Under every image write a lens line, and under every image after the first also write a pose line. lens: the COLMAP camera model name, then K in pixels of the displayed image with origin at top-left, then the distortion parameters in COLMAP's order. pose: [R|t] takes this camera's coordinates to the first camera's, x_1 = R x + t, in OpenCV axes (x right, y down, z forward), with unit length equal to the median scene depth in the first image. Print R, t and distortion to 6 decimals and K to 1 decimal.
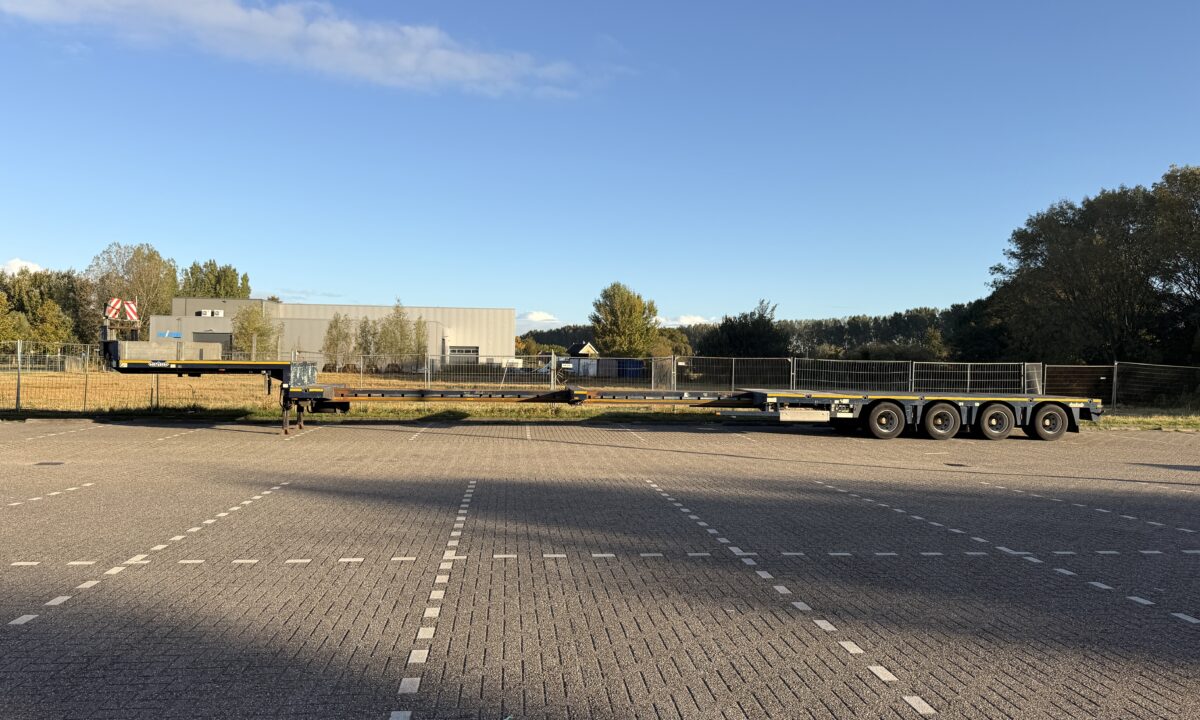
lens RADIAL K [[846.8, 0, 595.3], [0, 846.8, 359.0], [0, 0, 1]] dist [0.051154, -0.035550]
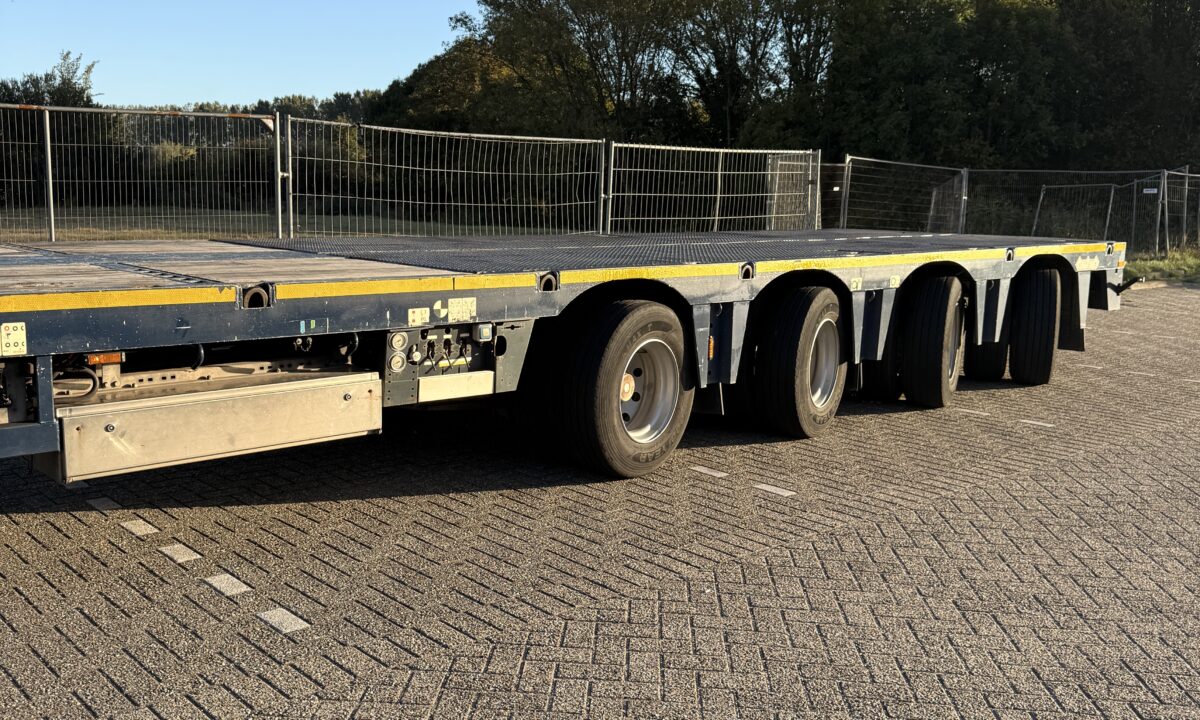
lens RADIAL K [[1129.2, 0, 601.9], [0, 1129.2, 355.2], [0, 0, 1]] dist [0.055474, 0.000000]
pose [[0.808732, -0.087158, 0.581684, 0.035144], [-0.008799, 0.987057, 0.160131, 0.004156], [-0.588112, -0.134621, 0.797497, 0.155520]]
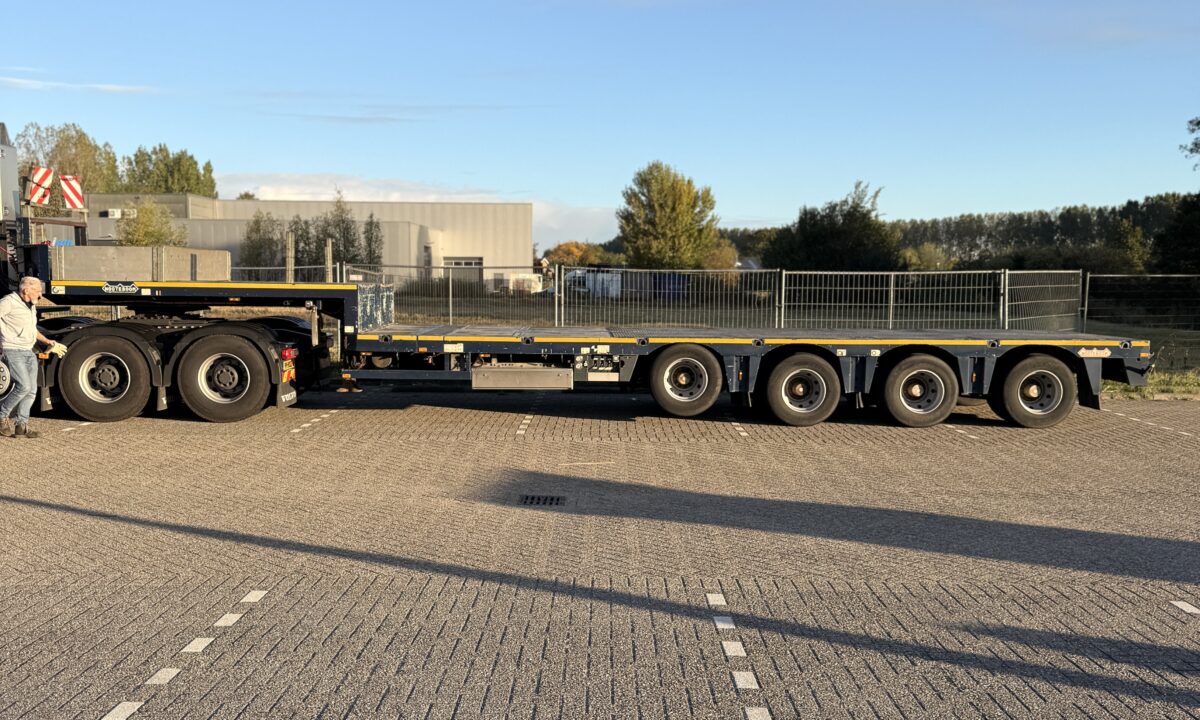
lens RADIAL K [[1129.2, 0, 593.2], [0, 1129.2, 356.7], [0, 0, 1]] dist [0.055474, 0.000000]
pose [[0.994216, -0.000403, -0.107403, 0.070936], [0.008329, 0.997270, 0.073363, 0.000913], [0.107080, -0.073834, 0.991505, 0.064247]]
